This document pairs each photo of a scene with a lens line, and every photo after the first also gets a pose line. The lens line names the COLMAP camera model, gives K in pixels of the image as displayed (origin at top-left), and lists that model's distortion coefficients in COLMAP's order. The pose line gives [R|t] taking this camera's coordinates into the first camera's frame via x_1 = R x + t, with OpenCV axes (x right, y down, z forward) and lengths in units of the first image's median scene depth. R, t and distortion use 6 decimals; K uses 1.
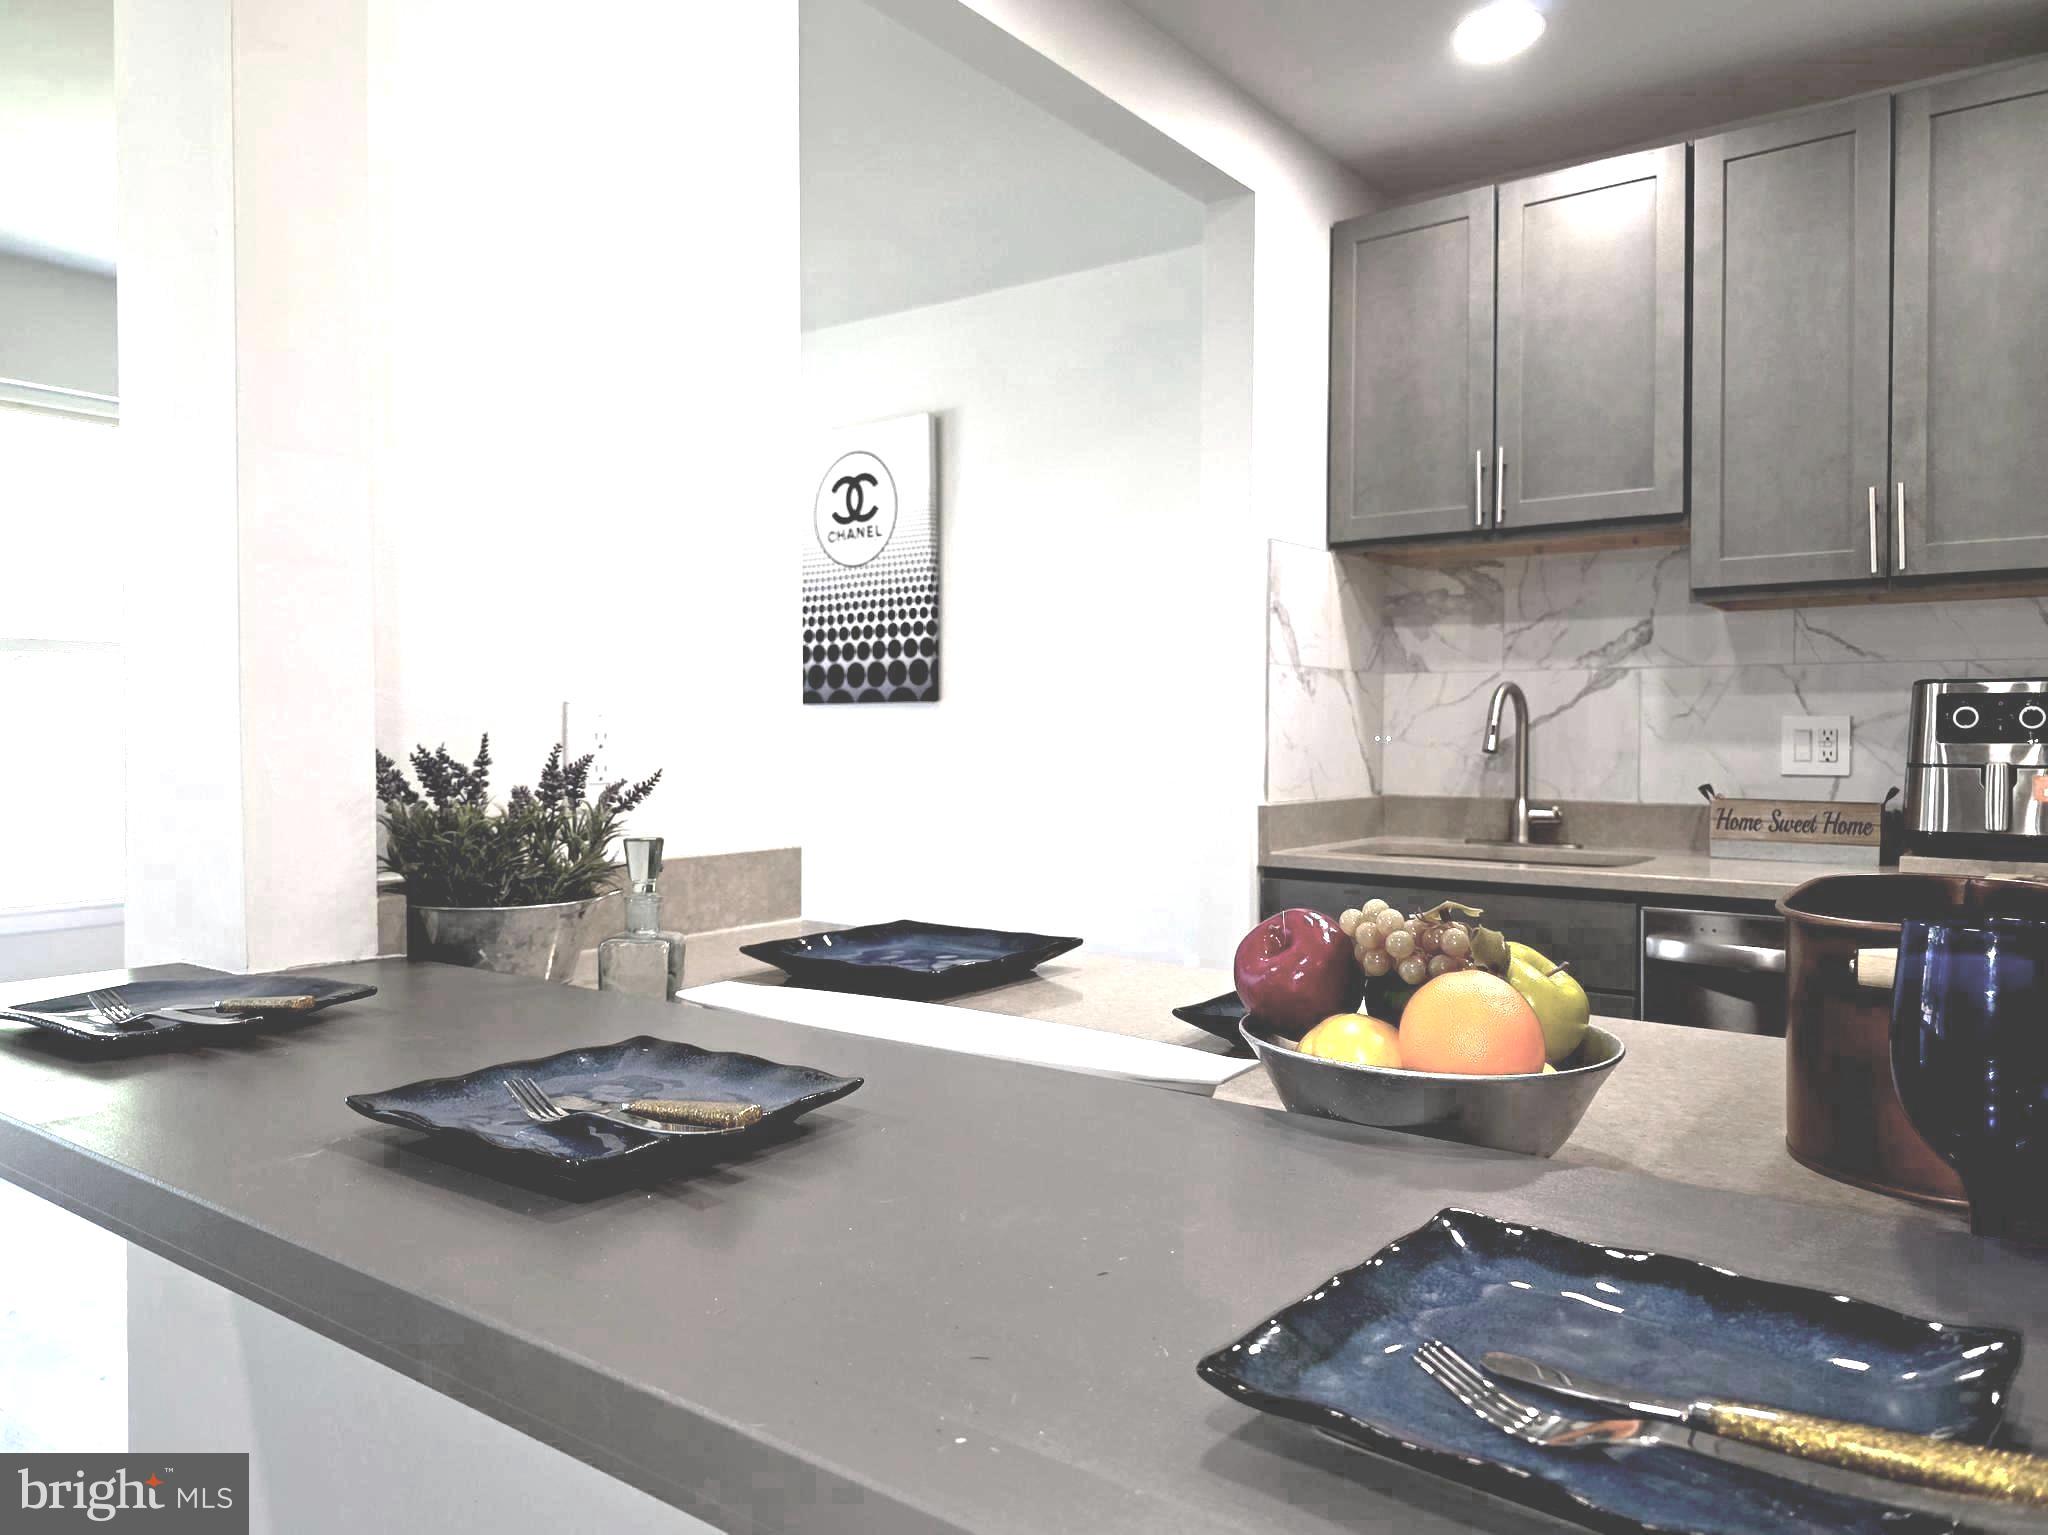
lens RADIAL K [[1431.0, 0, 1008.9], [0, 1431.0, 759.3], [0, 0, 1]] dist [0.050208, -0.050088]
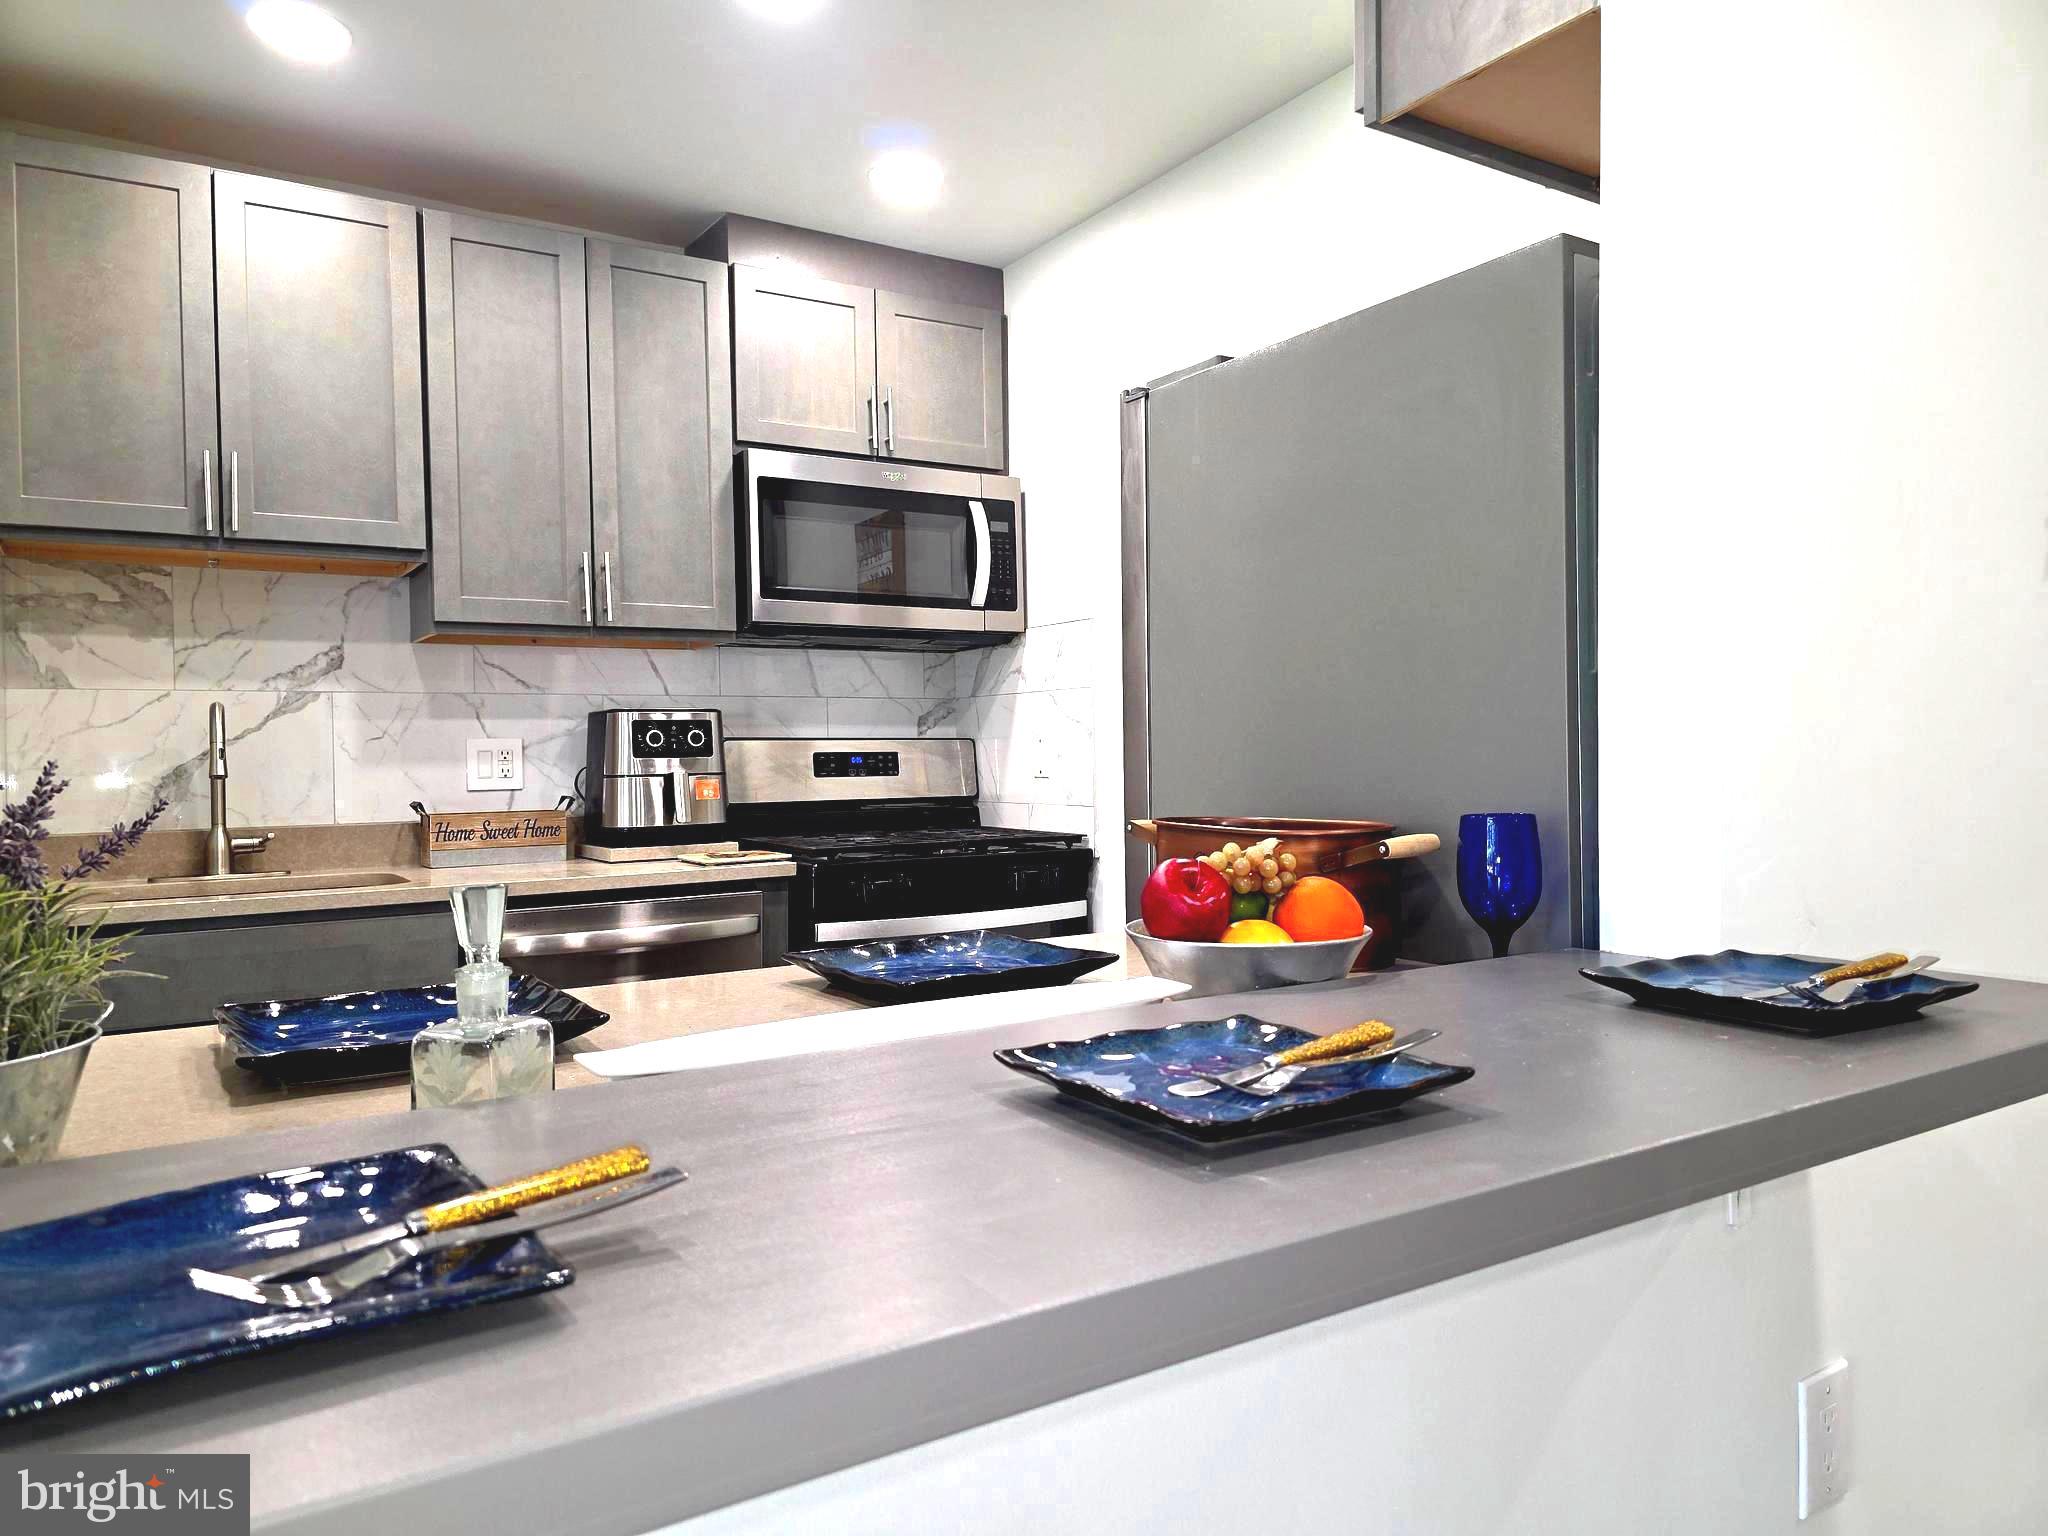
lens RADIAL K [[1382.3, 0, 1039.1], [0, 1382.3, 766.9], [0, 0, 1]] dist [0.069833, -0.074761]
pose [[0.347056, -0.017413, 0.937683, -0.316433], [0.034773, 0.999379, 0.005689, 0.001201], [-0.937200, 0.030631, 0.347446, 0.188876]]
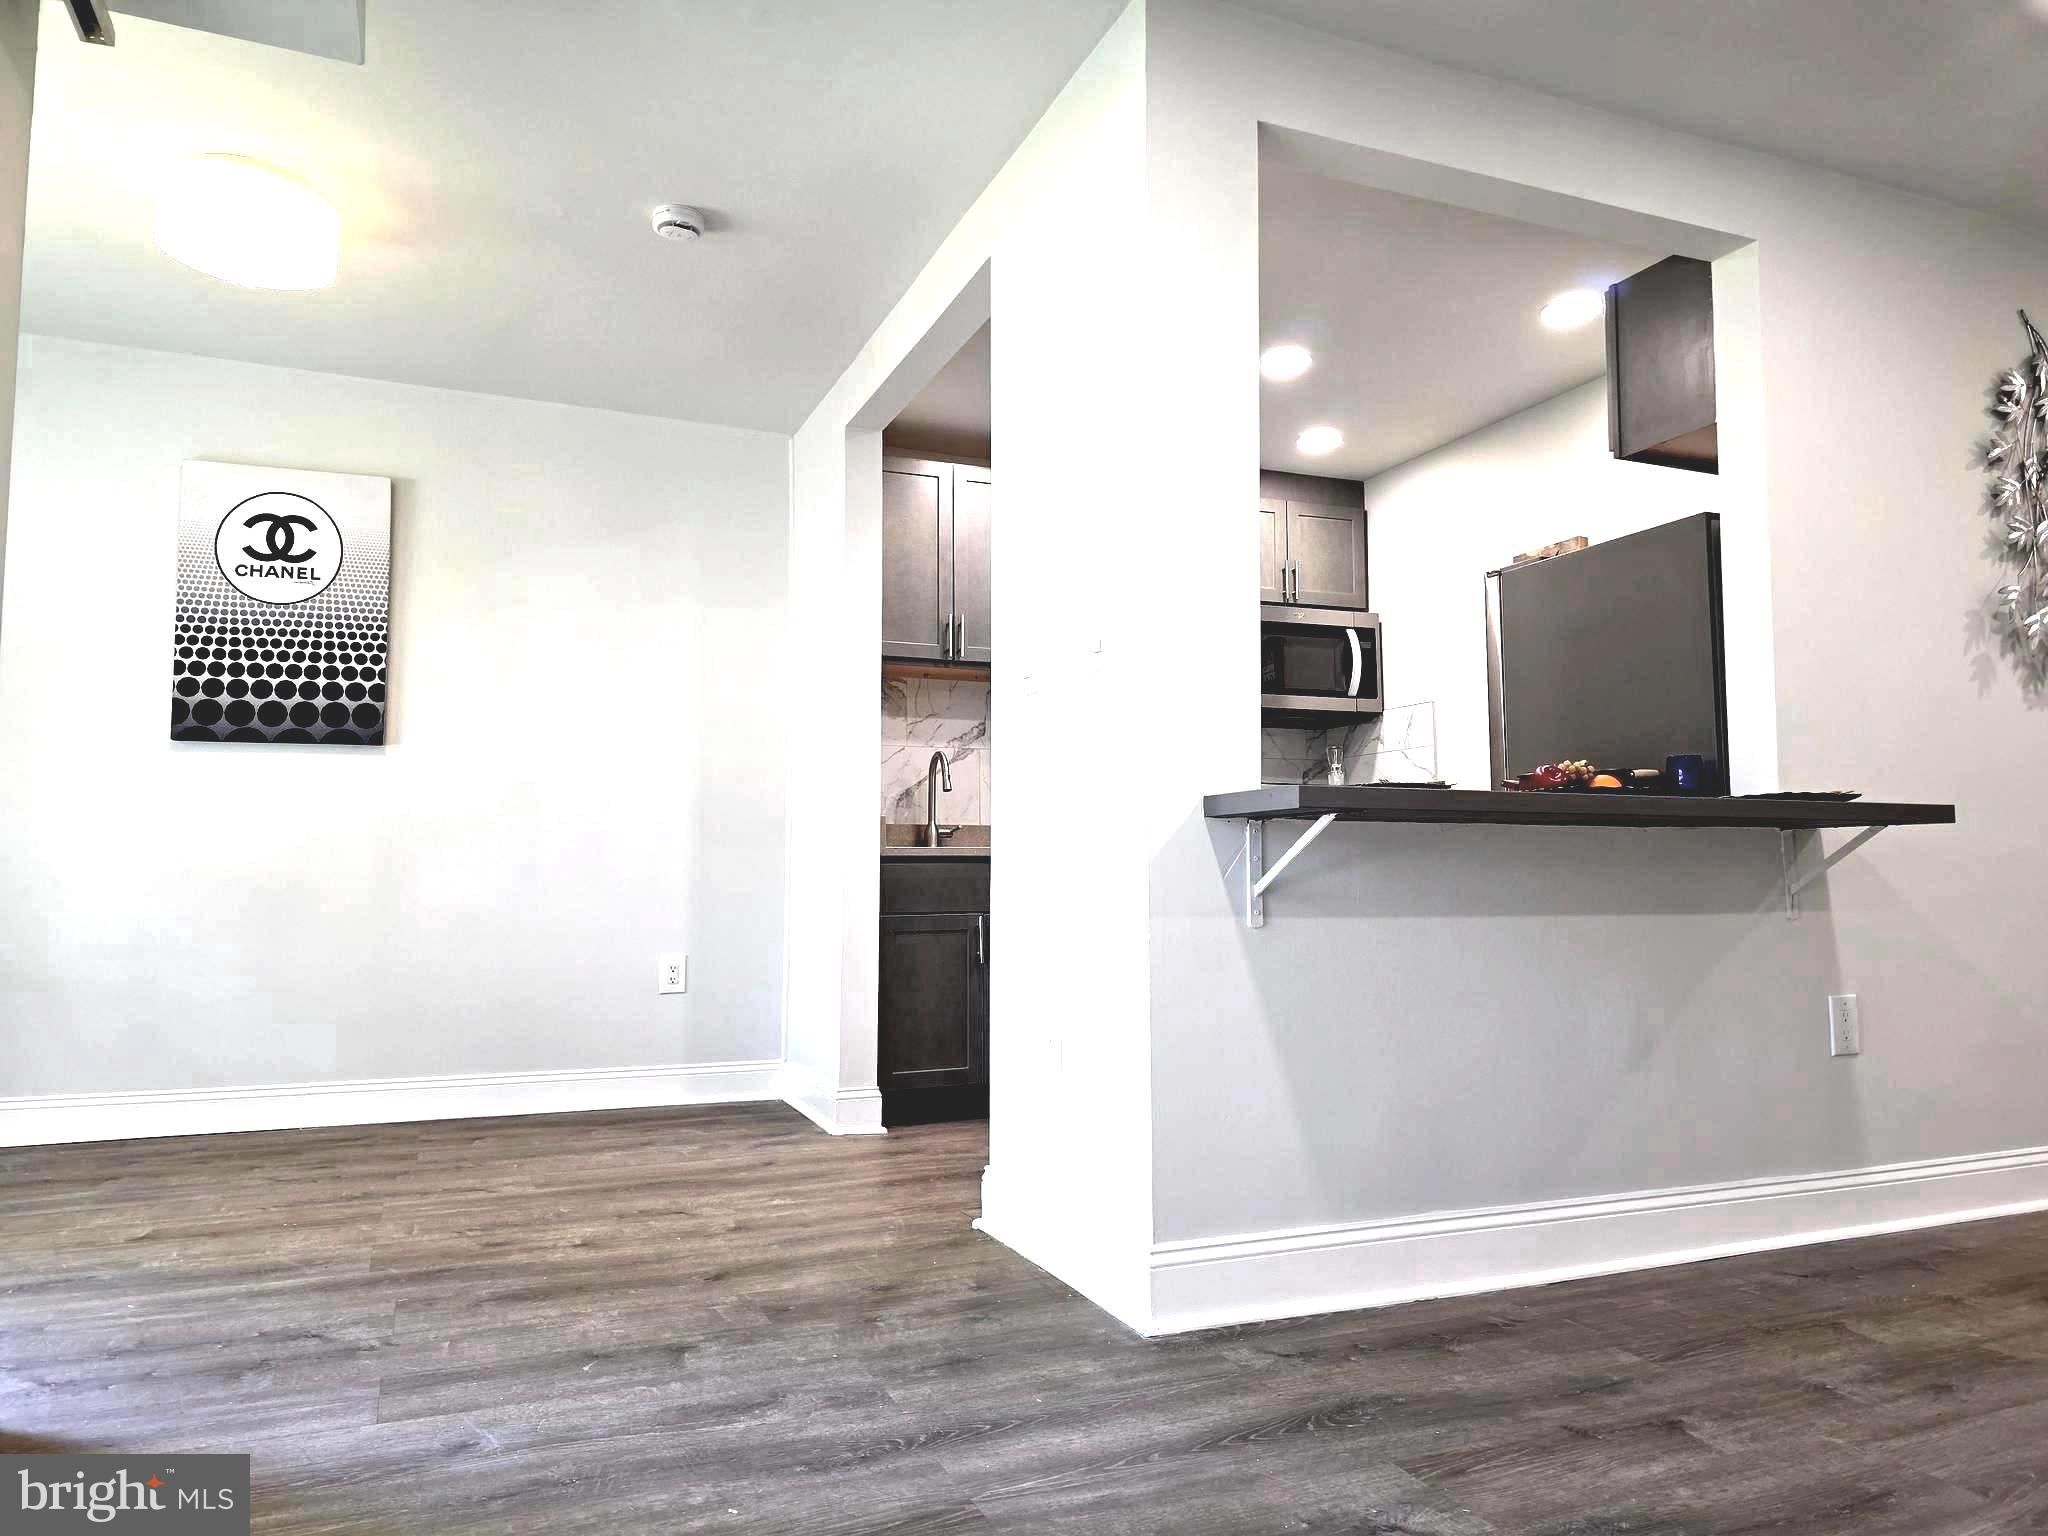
lens RADIAL K [[1382.3, 0, 1030.1], [0, 1382.3, 761.6], [0, 0, 1]] dist [0.069833, -0.074761]
pose [[0.502110, 0.070053, 0.861962, -0.976128], [0.024033, 0.995198, -0.094881, 0.112642], [-0.864470, 0.068356, 0.498015, 0.110704]]
